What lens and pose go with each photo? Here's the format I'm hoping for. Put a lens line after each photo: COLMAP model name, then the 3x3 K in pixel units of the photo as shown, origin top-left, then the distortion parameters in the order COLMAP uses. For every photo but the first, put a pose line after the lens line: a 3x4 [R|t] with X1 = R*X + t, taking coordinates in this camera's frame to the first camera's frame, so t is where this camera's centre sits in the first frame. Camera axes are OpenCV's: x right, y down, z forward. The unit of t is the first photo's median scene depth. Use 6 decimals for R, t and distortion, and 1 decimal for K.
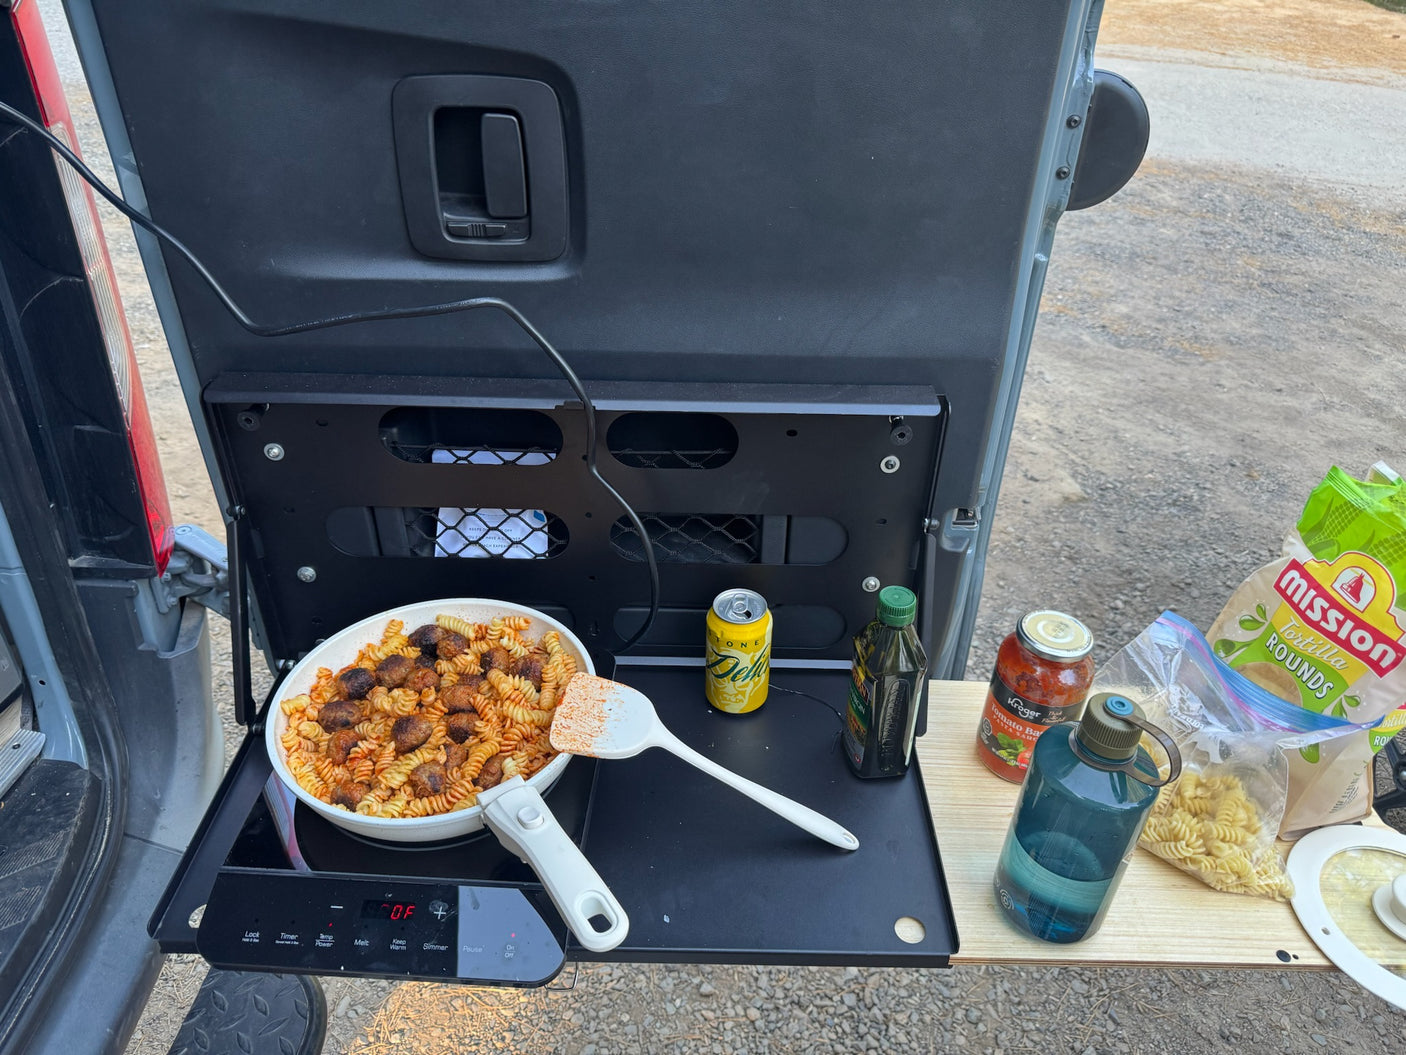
lens RADIAL K [[1000.6, 0, 703.0], [0, 1000.6, 527.5], [0, 0, 1]] dist [-0.001296, -0.003153]
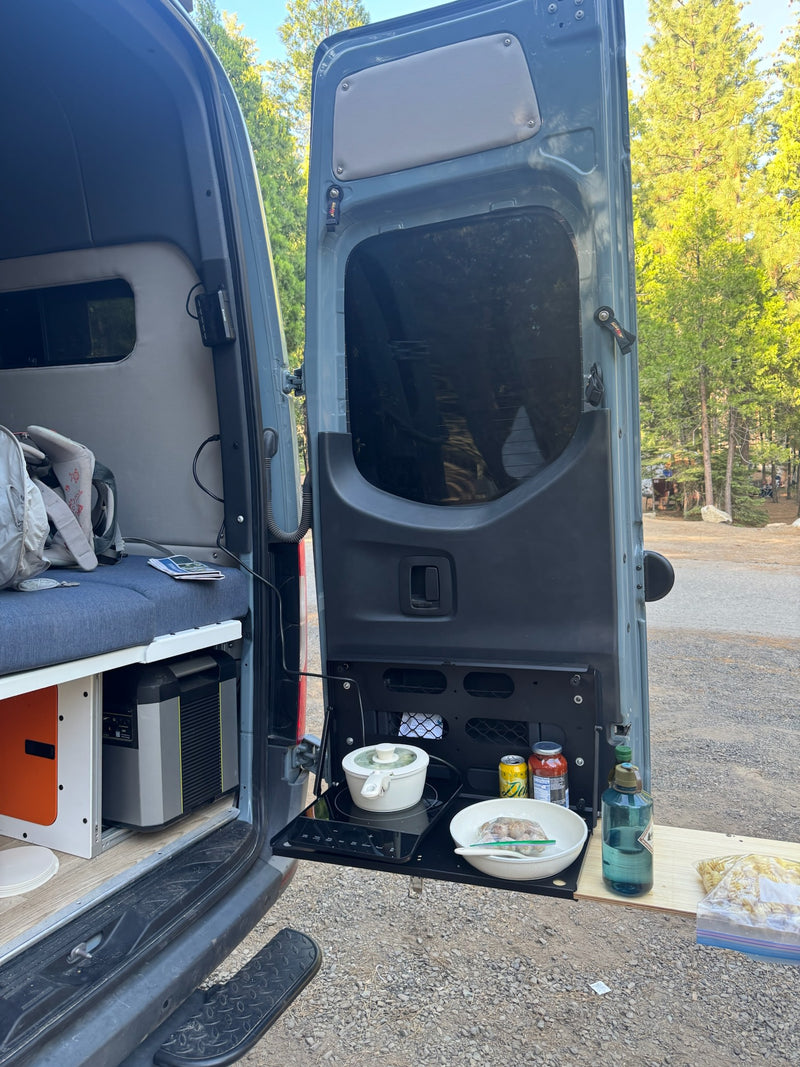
lens RADIAL K [[680.9, 0, 400.0], [0, 680.9, 533.5], [0, 0, 1]] dist [-0.000444, -0.000475]
pose [[0.935545, -0.044155, -0.350436, 0.365054], [-0.144429, 0.857594, -0.493632, 0.448034], [0.322328, 0.512428, 0.795941, -0.623036]]
